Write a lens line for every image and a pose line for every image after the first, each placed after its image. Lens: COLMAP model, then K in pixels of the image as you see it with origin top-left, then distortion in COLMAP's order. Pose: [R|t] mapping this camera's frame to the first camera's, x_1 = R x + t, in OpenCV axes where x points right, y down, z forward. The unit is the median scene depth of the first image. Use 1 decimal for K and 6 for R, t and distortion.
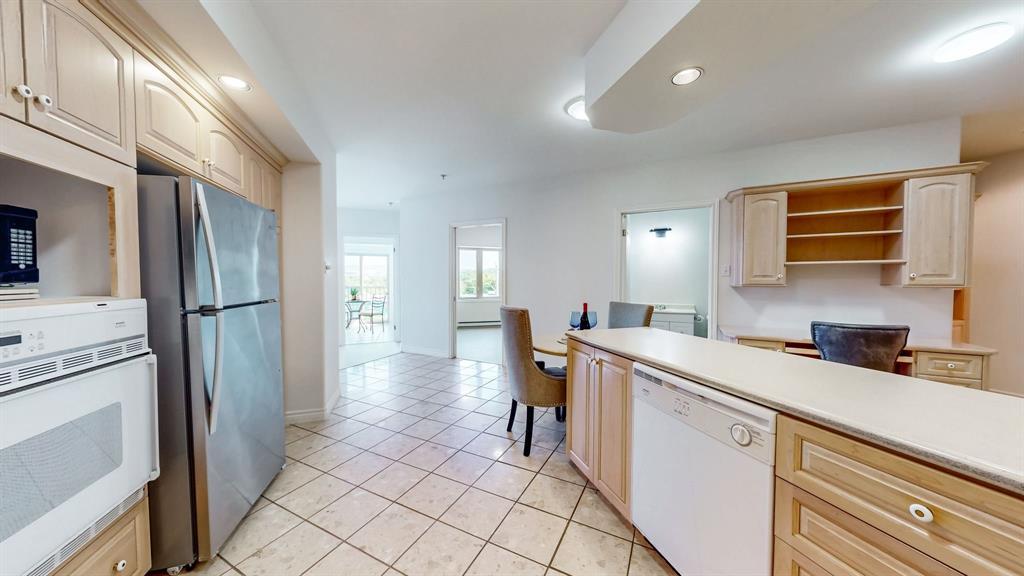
lens RADIAL K [[324.4, 0, 512.0], [0, 324.4, 288.0], [0, 0, 1]] dist [0.000667, -0.000038]
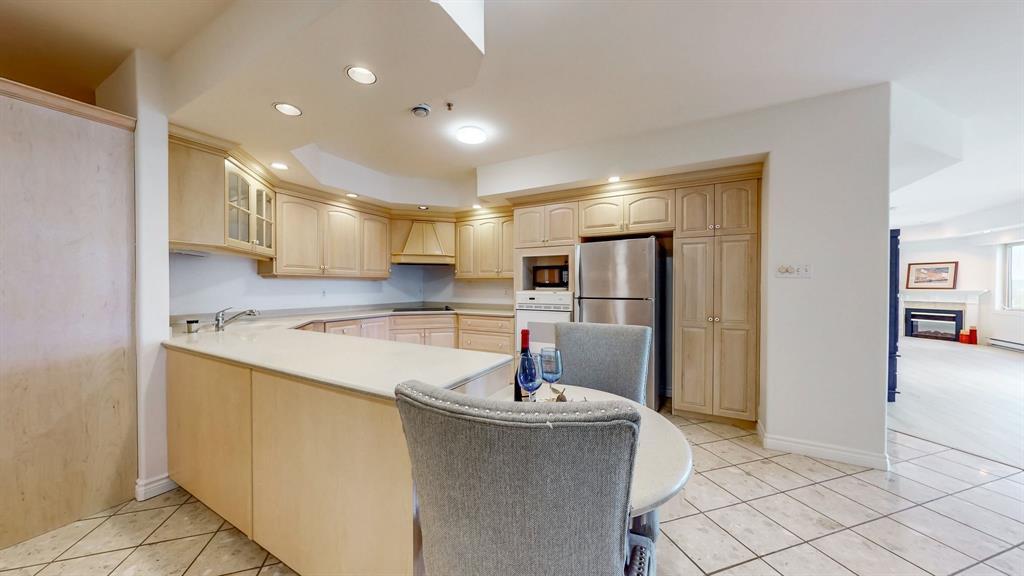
lens RADIAL K [[324.4, 0, 512.0], [0, 324.4, 288.0], [0, 0, 1]] dist [0.000667, -0.000038]
pose [[-0.720325, 0.004871, -0.693619, 1.173281], [-0.018573, 0.999481, 0.026308, -0.065929], [0.693388, 0.031833, -0.719861, 2.660309]]
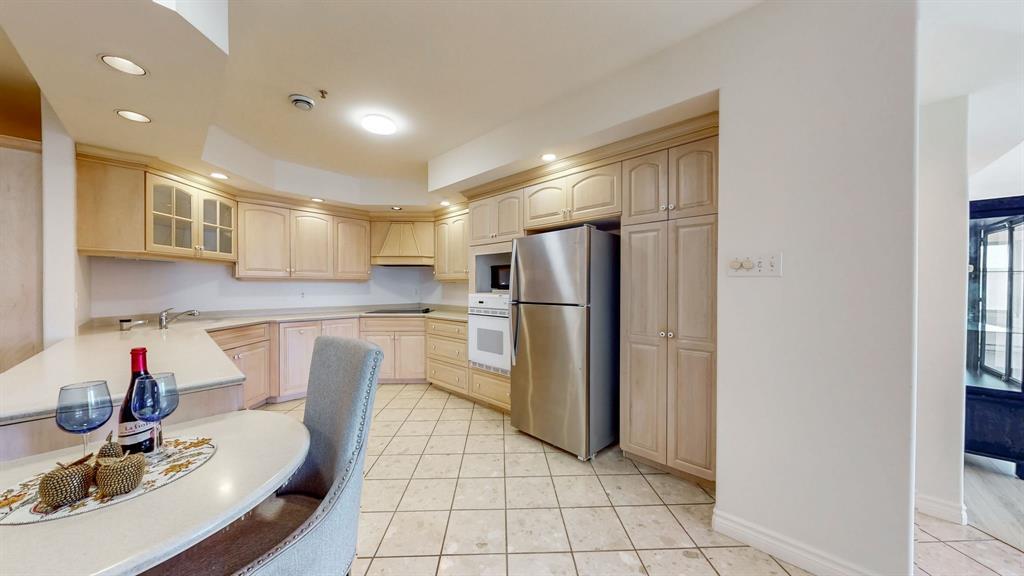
lens RADIAL K [[324.4, 0, 512.0], [0, 324.4, 288.0], [0, 0, 1]] dist [0.000667, -0.000038]
pose [[-0.873108, 0.003311, -0.487515, 0.049235], [-0.011996, 0.999528, 0.028273, -0.086753], [0.487379, 0.030534, -0.872657, 3.072574]]
